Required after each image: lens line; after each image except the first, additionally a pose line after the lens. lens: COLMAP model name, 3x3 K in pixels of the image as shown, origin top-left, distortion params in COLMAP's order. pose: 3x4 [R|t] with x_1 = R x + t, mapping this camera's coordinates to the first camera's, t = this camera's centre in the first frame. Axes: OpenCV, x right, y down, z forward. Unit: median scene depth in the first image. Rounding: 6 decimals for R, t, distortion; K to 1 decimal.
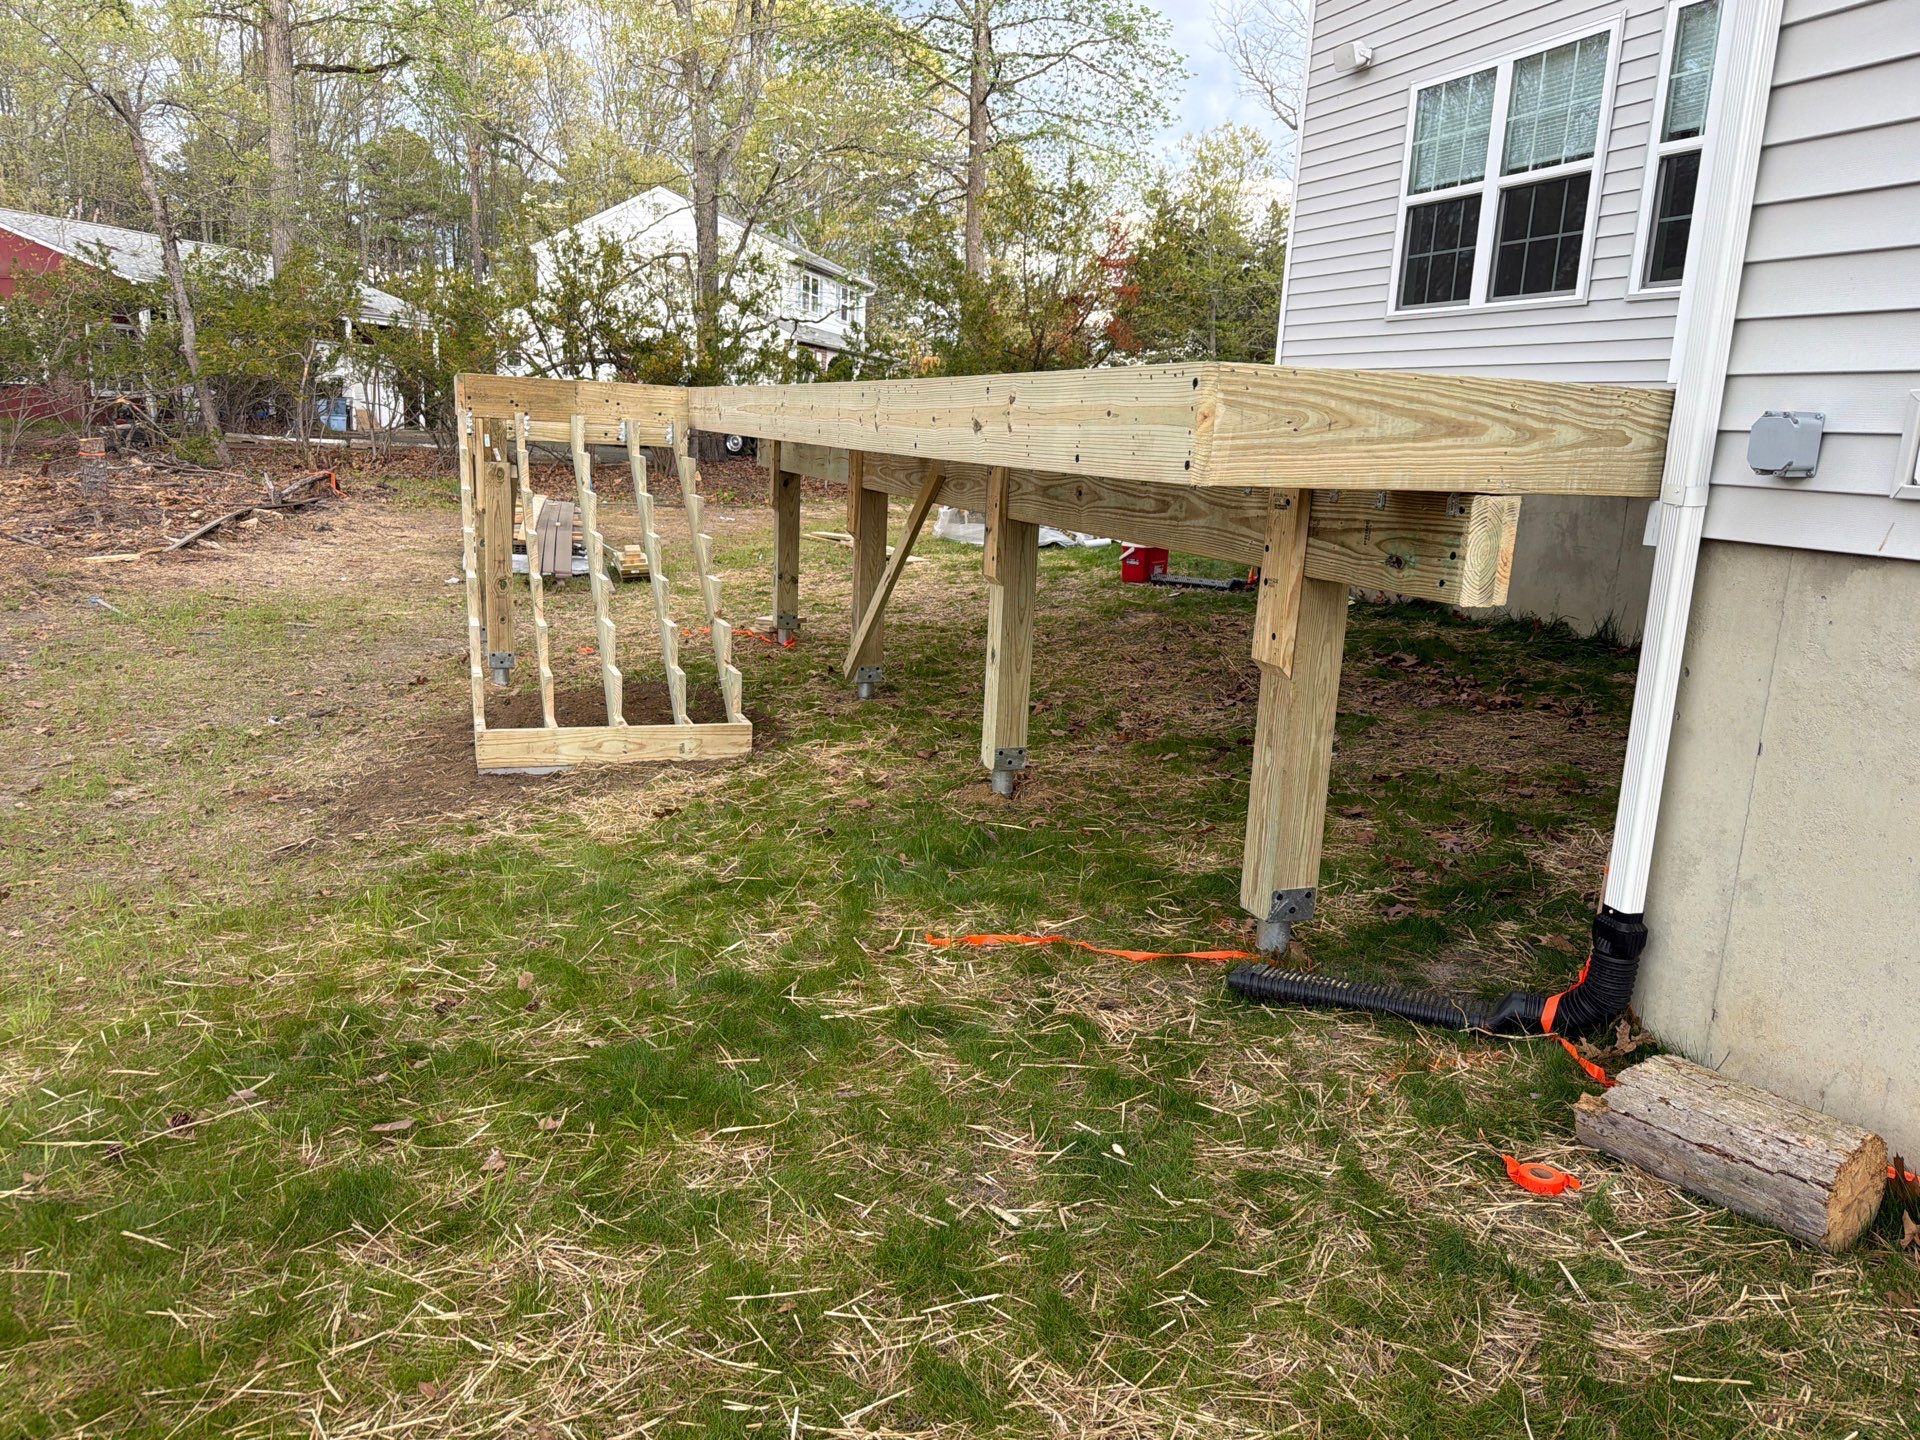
lens RADIAL K [[1358.1, 0, 957.8], [0, 1358.1, 761.5], [0, 0, 1]] dist [0.009607, -0.000728]
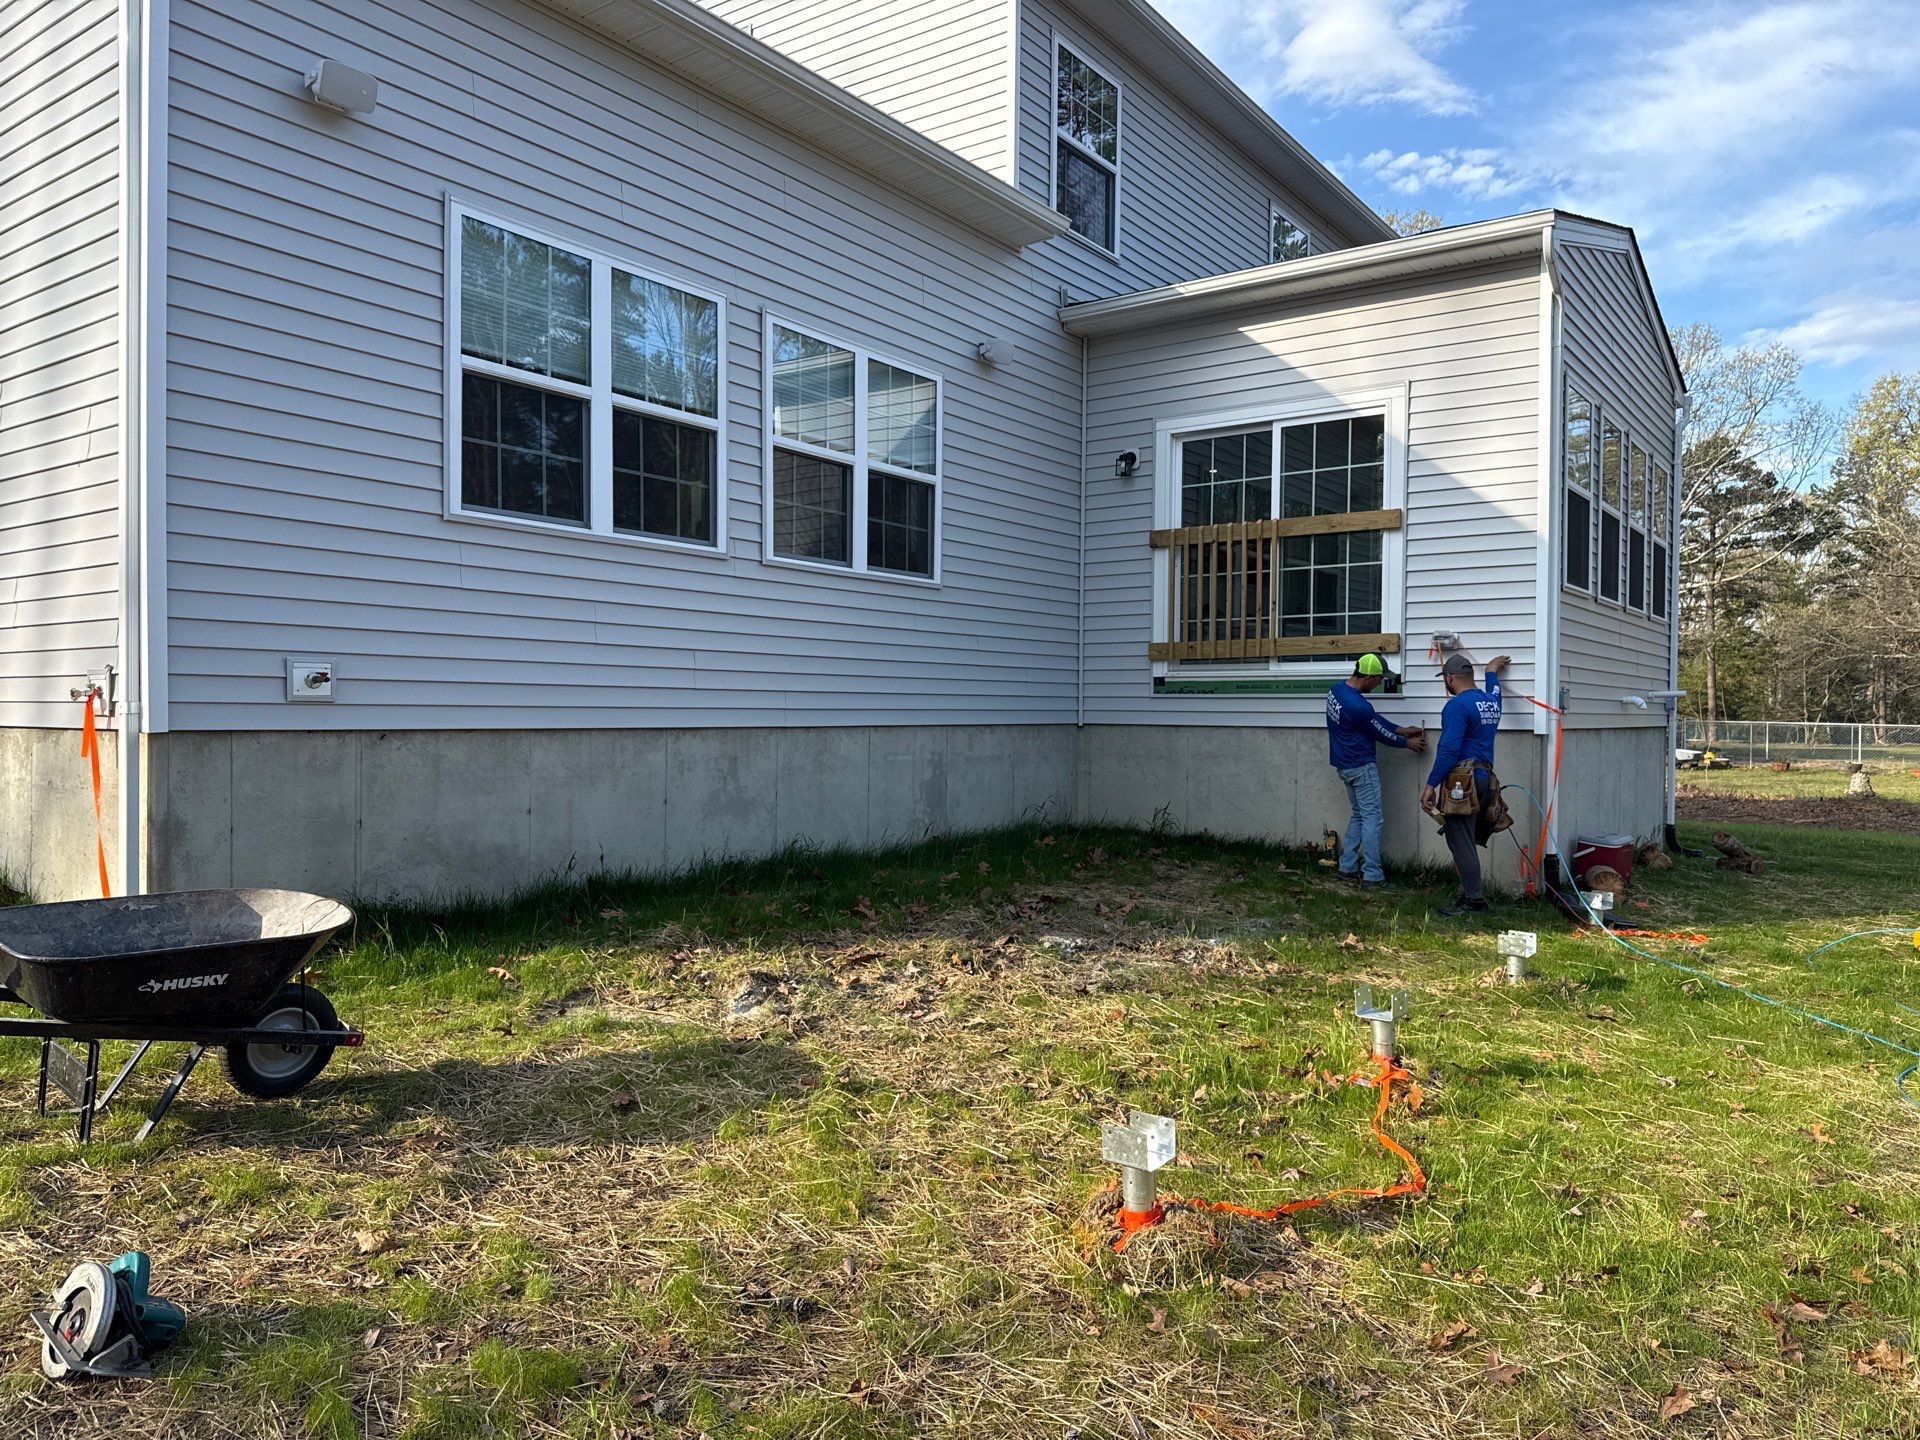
lens RADIAL K [[1354.4, 0, 960.0], [0, 1354.4, 720.0], [0, 0, 1]] dist [0.002415, 0.006247]
pose [[-0.552661, -0.036950, 0.832586, -0.429836], [0.180723, 0.969932, 0.163007, -0.320756], [-0.813575, 0.240555, -0.529366, 1.290172]]
